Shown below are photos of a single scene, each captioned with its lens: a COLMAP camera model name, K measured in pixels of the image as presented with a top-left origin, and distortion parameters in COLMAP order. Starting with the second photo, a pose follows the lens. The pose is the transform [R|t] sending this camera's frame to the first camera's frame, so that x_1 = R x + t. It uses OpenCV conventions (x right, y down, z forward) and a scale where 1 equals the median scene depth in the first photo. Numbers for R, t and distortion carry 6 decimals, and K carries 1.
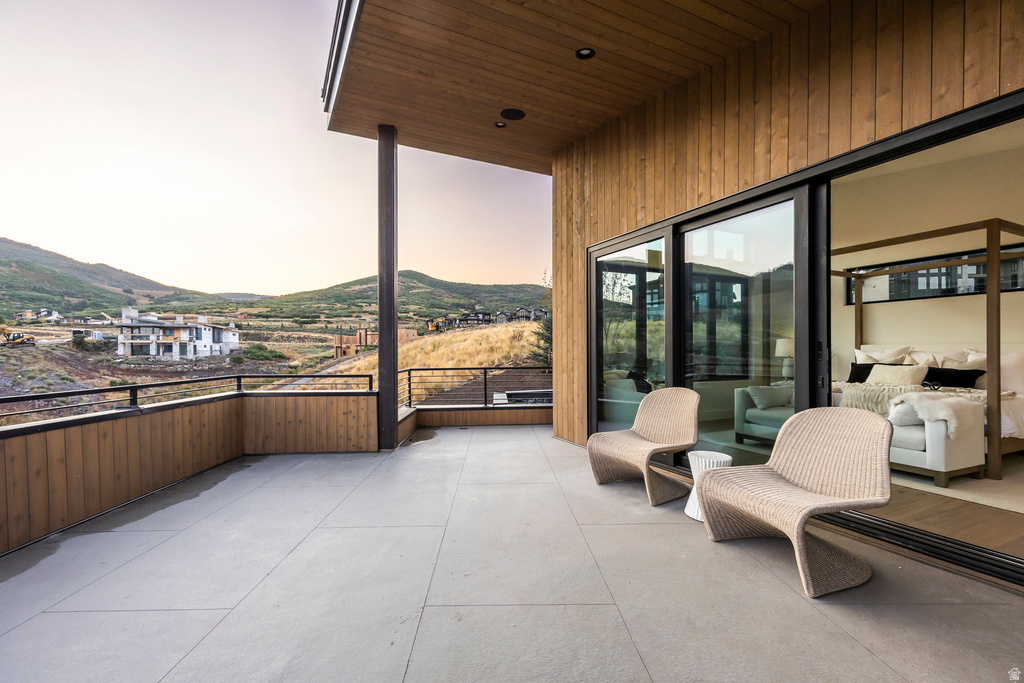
lens RADIAL K [[443.6, 0, 509.1], [0, 443.6, 351.5], [0, 0, 1]] dist [0.004732, 0.000434]
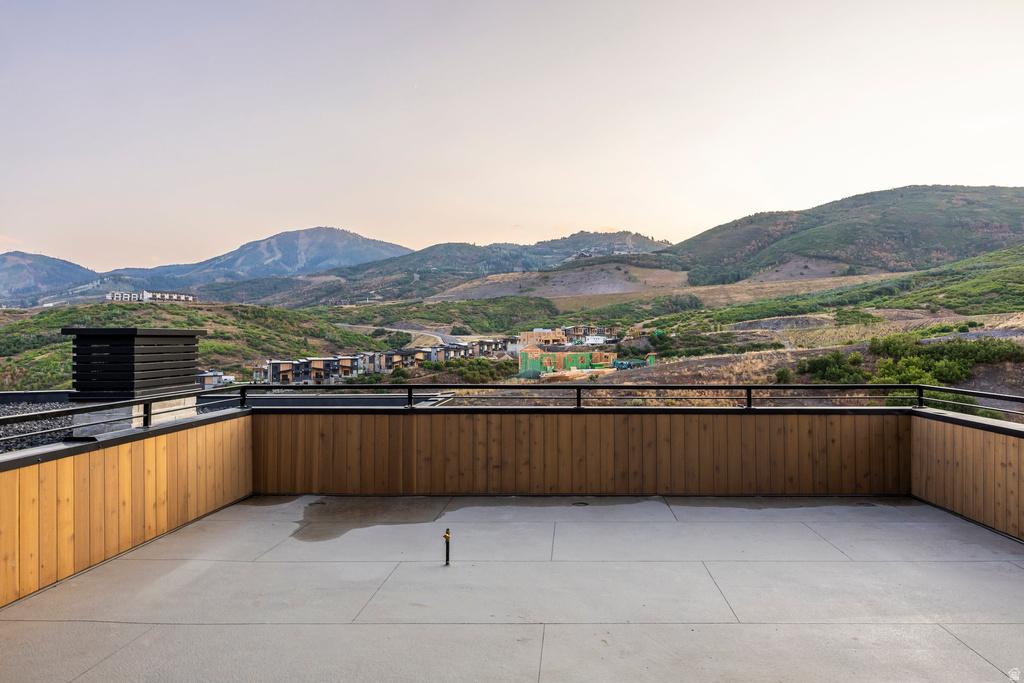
lens RADIAL K [[674.5, 0, 513.4], [0, 674.5, 340.9], [0, 0, 1]] dist [-0.005586, -0.001071]
pose [[-0.103555, 0.003609, -0.994617, 0.656129], [0.000905, 0.999993, 0.003535, -0.027593], [0.994623, -0.000534, -0.103558, 0.555062]]
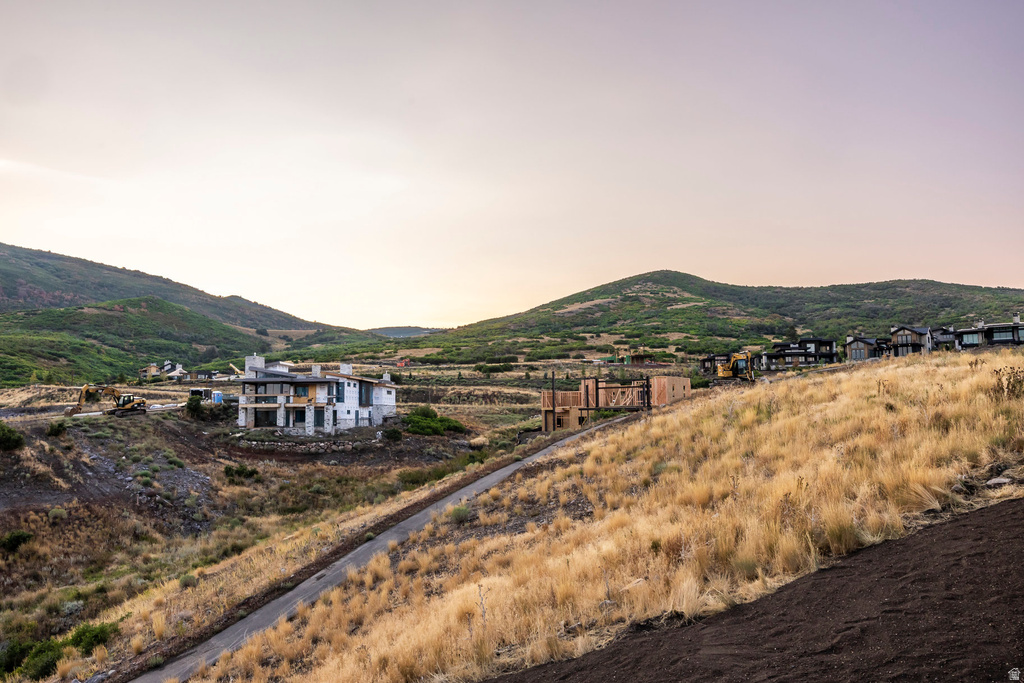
lens RADIAL K [[803.9, 0, 513.8], [0, 803.9, 340.4], [0, 0, 1]] dist [0.007452, 0.002913]
pose [[0.918844, -0.042160, -0.392363, -0.022431], [0.004607, 0.995355, -0.096164, -0.001909], [0.394595, 0.086552, 0.914770, 0.045833]]
